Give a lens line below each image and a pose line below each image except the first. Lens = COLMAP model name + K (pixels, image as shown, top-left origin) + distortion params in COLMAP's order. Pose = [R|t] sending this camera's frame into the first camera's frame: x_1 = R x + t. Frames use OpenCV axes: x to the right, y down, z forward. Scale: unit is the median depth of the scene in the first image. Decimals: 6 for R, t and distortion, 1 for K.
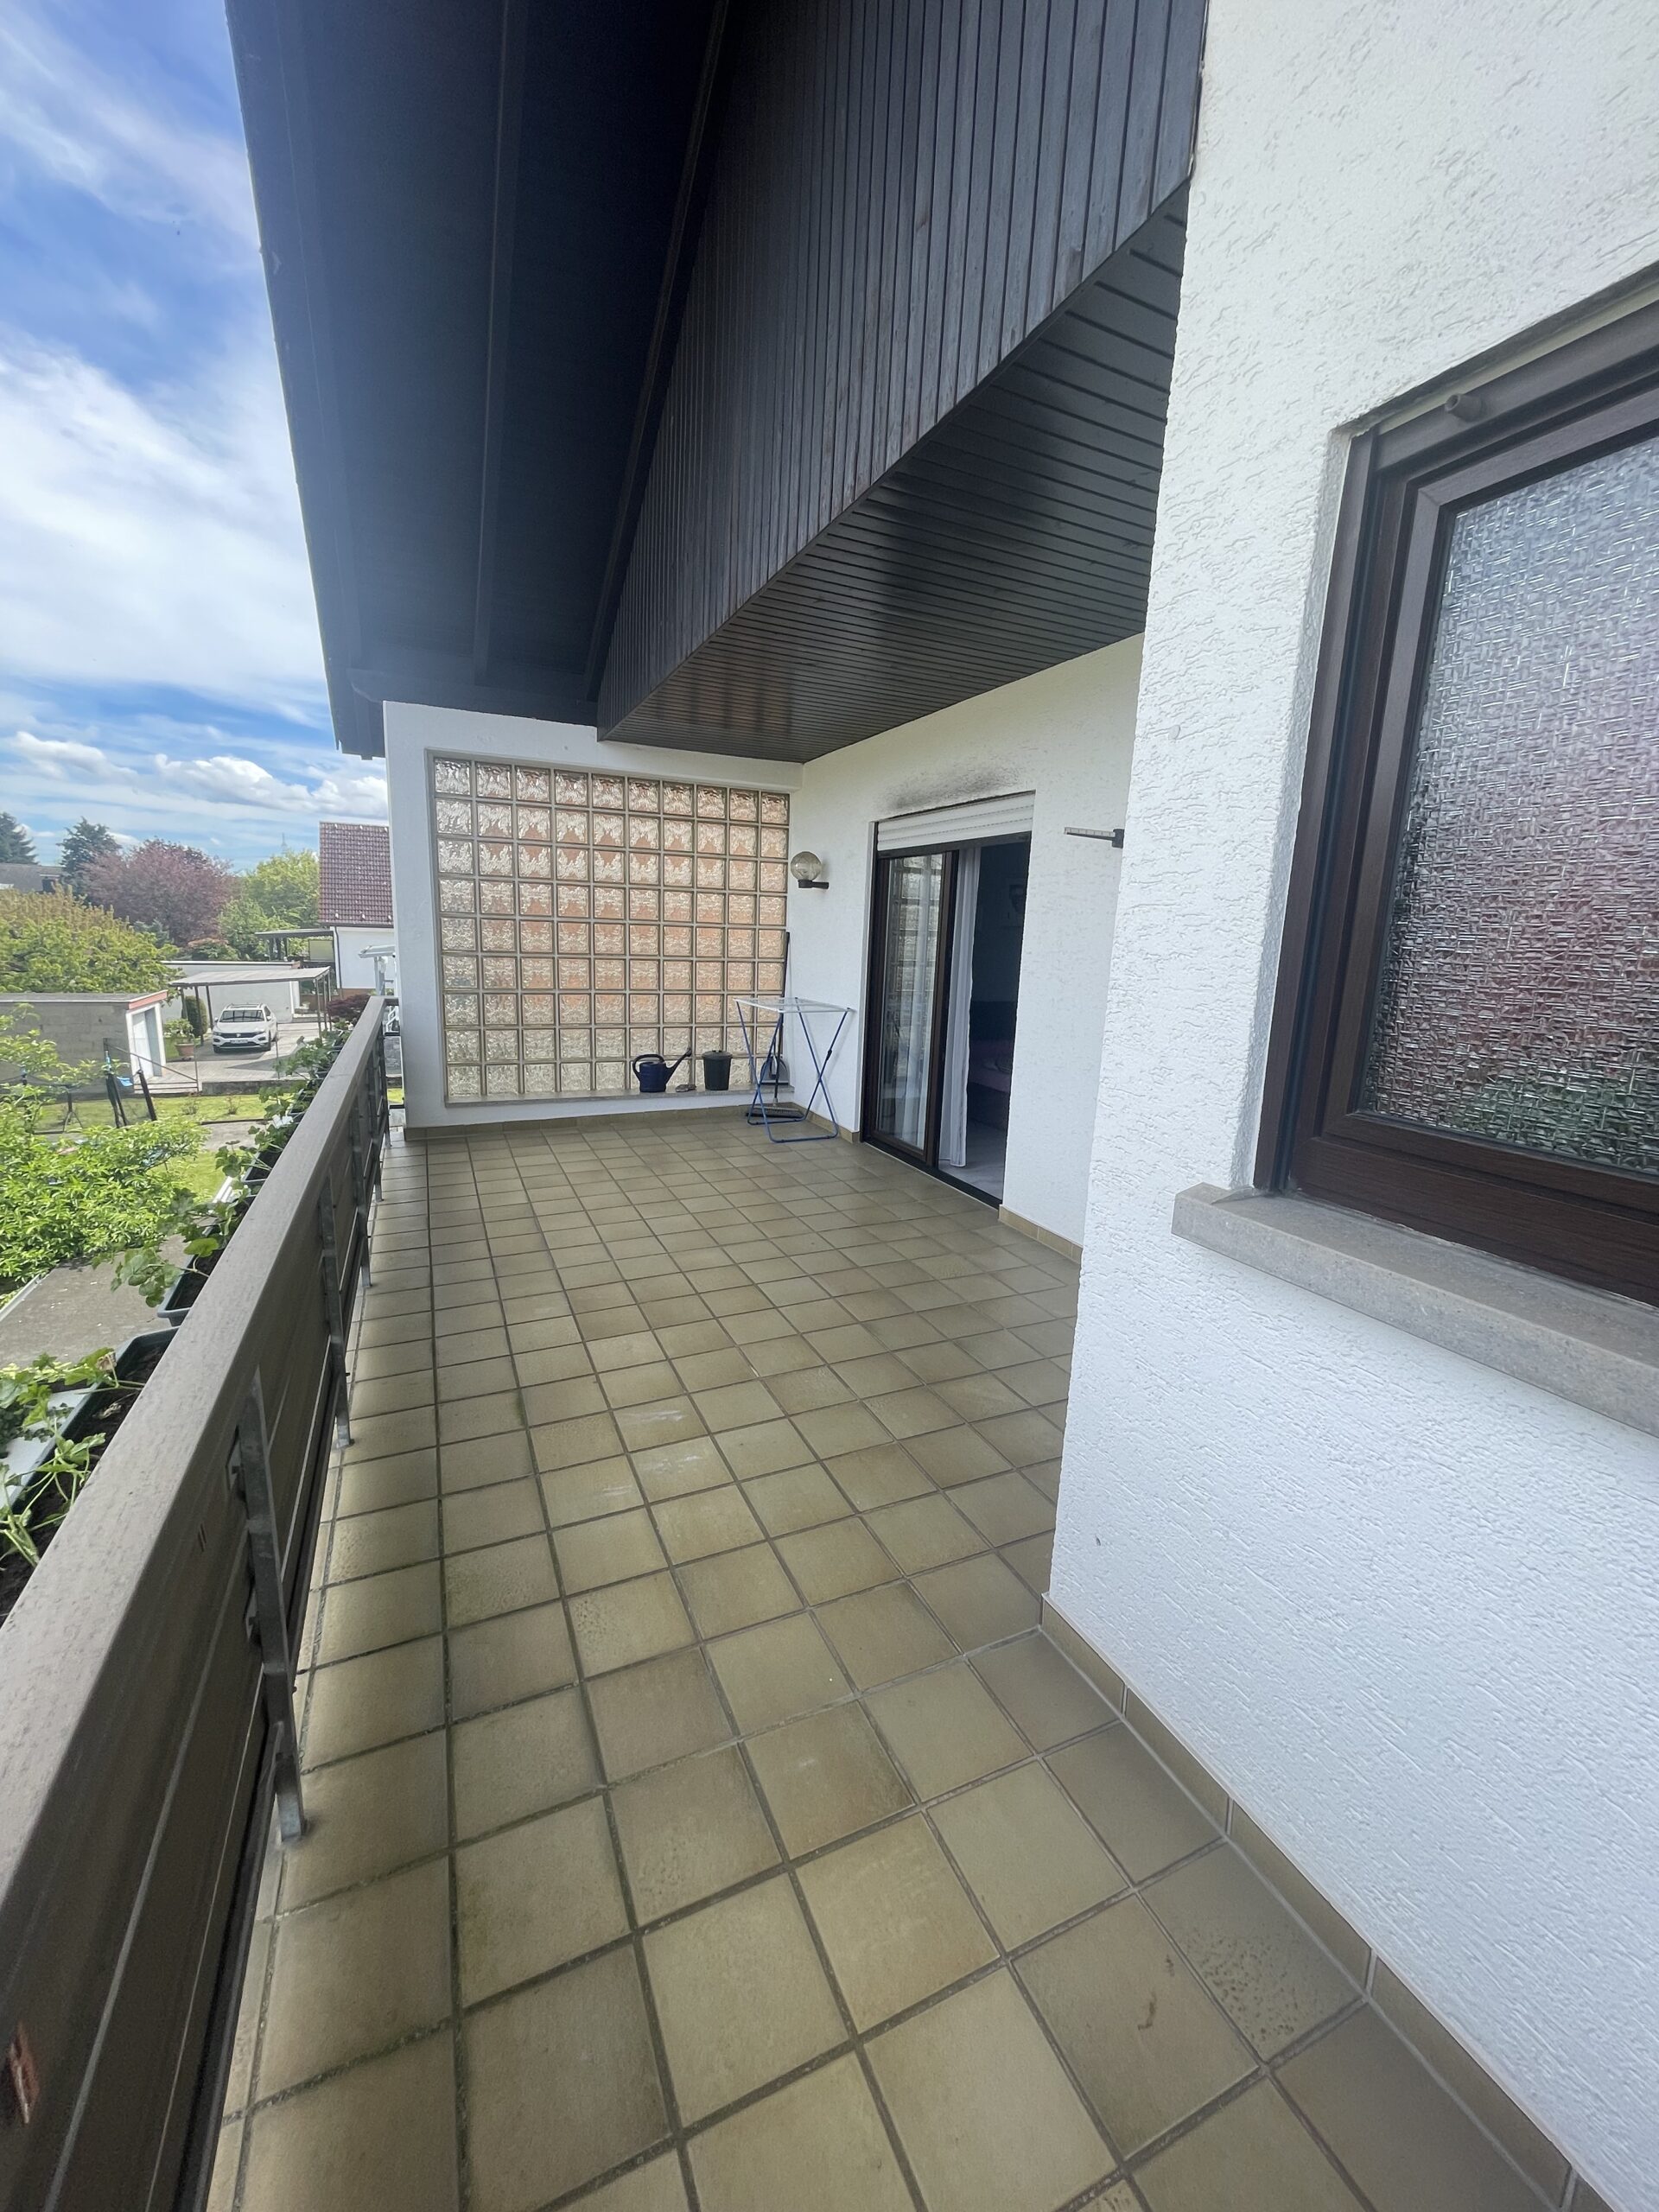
lens RADIAL K [[885.1, 0, 829.5], [0, 885.1, 1106.0], [0, 0, 1]] dist [0.001558, 0.000104]
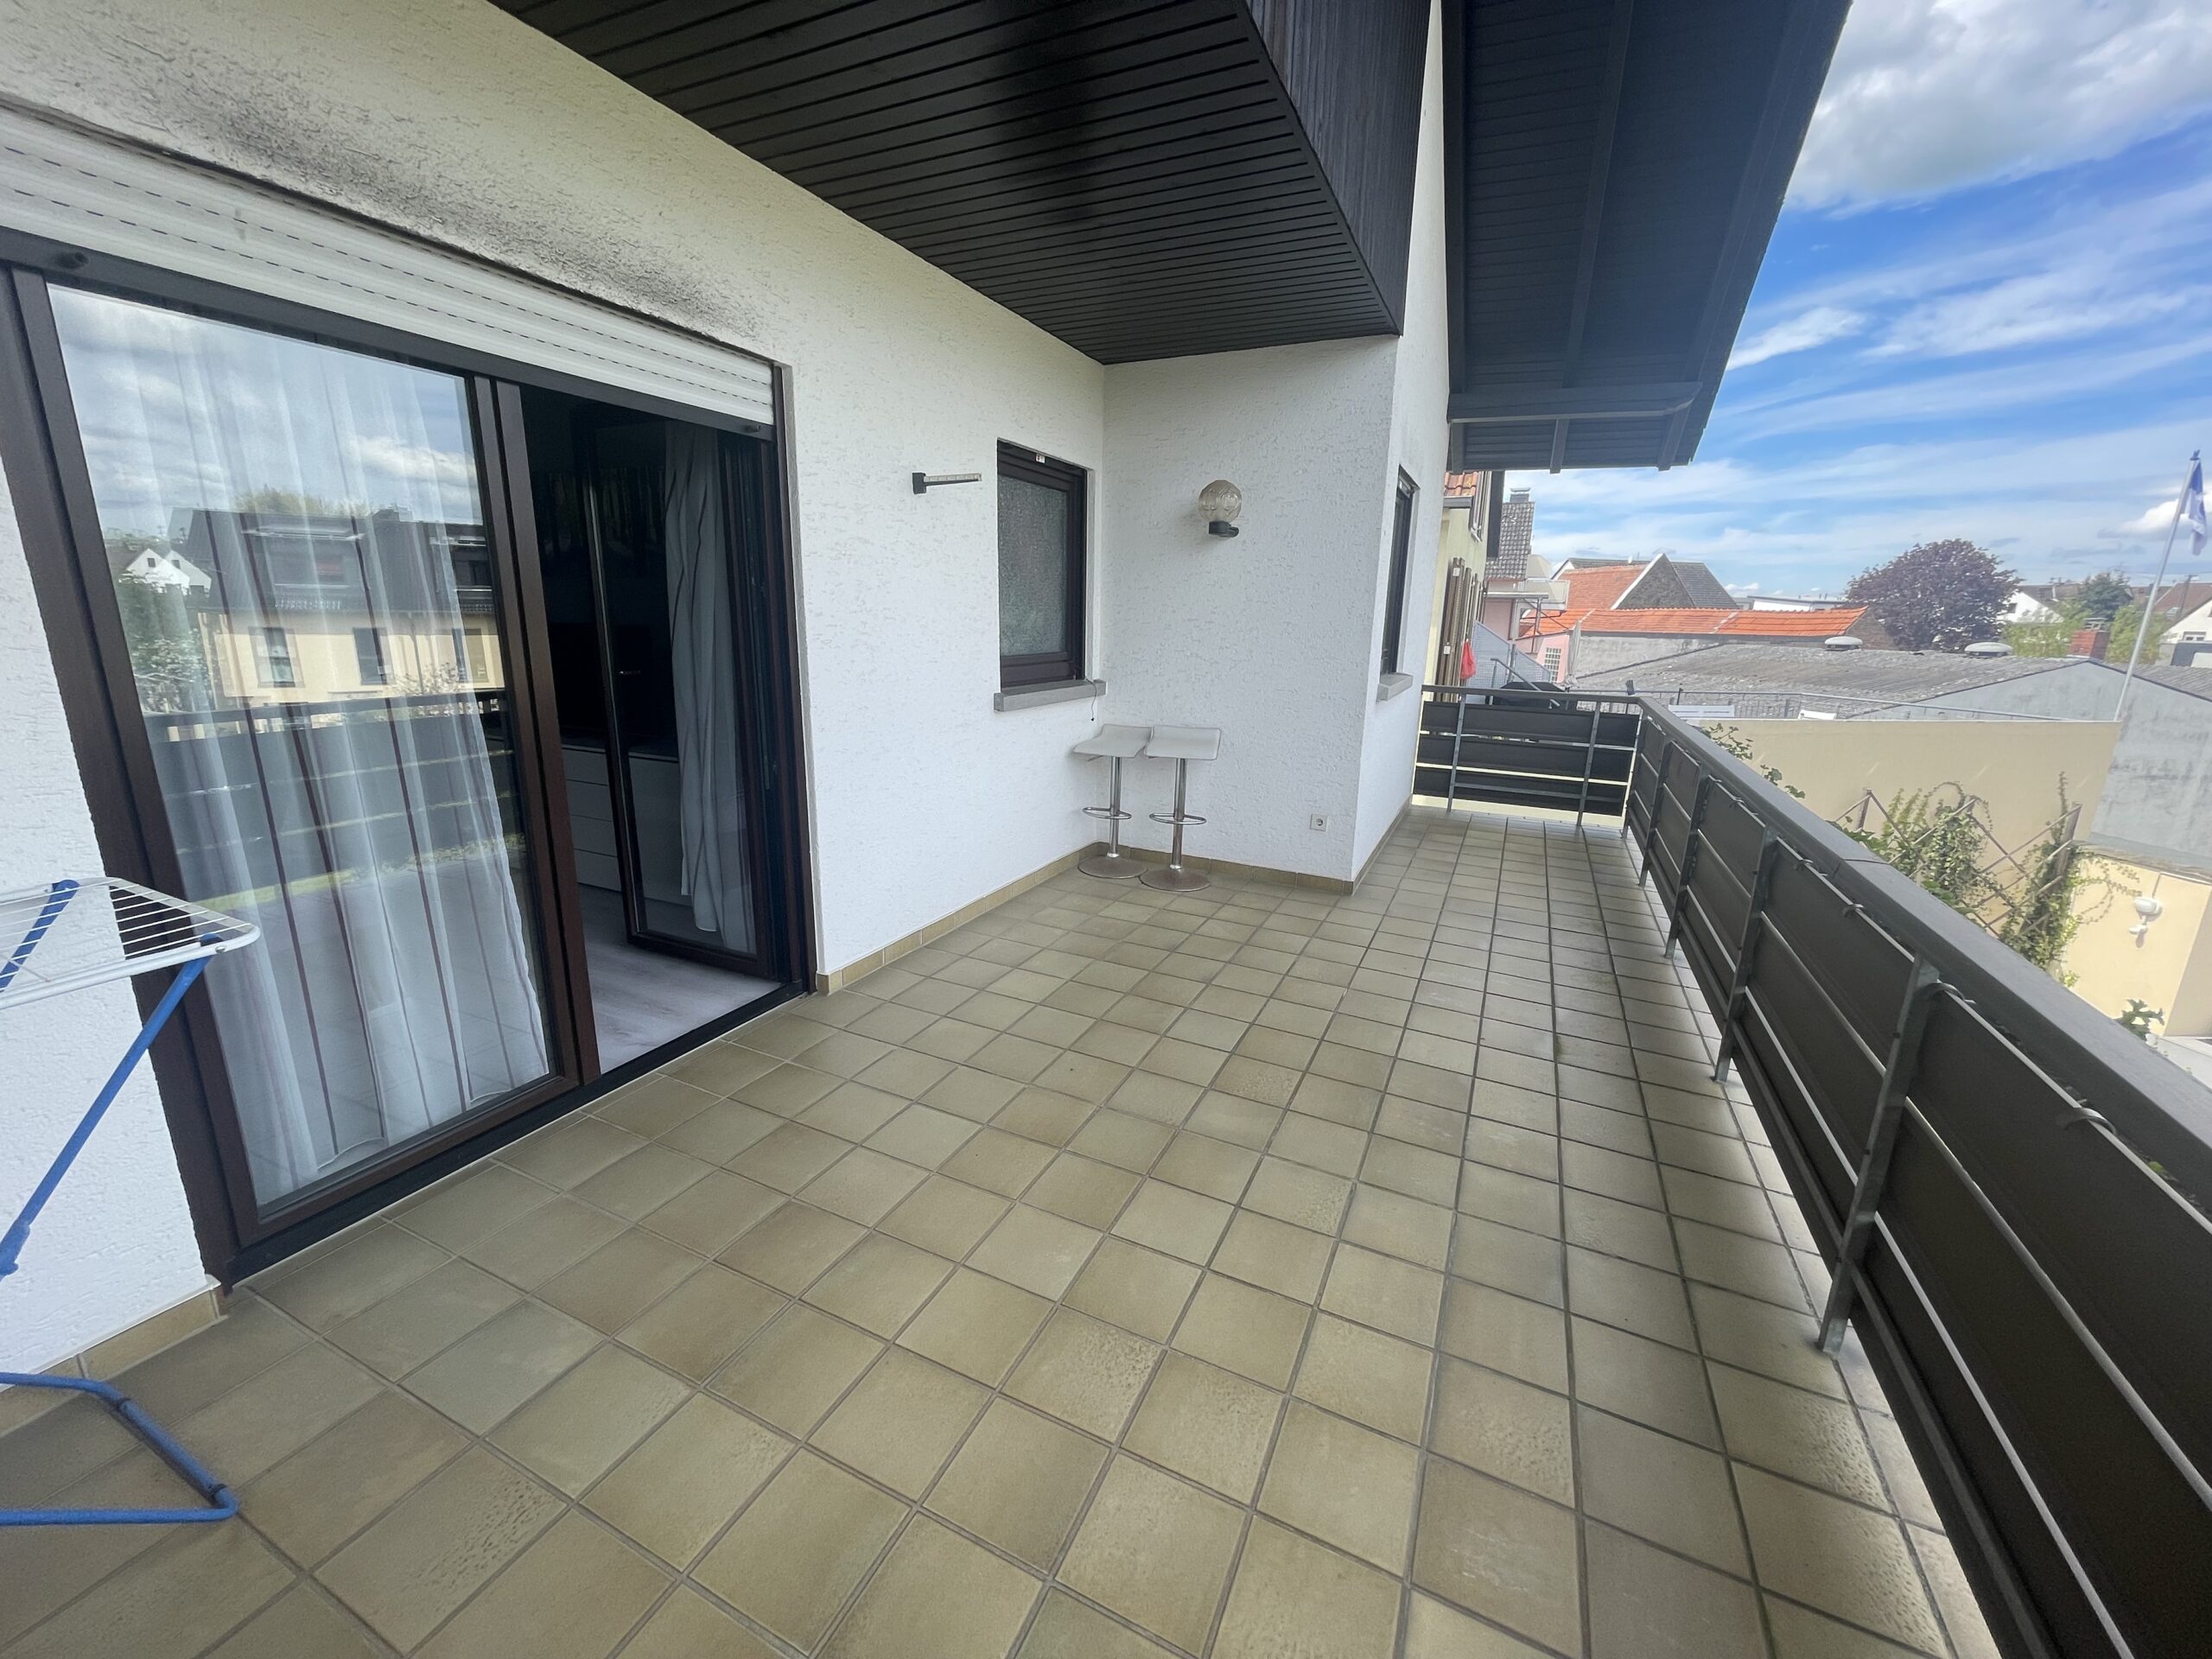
lens RADIAL K [[885.1, 0, 1106.0], [0, 885.1, 829.5], [0, 0, 1]] dist [0.001558, 0.000104]
pose [[-0.646804, -0.221718, 0.729716, -0.483717], [0.111774, 0.918919, 0.378279, -0.260744], [-0.754421, 0.326236, -0.569578, 1.304452]]
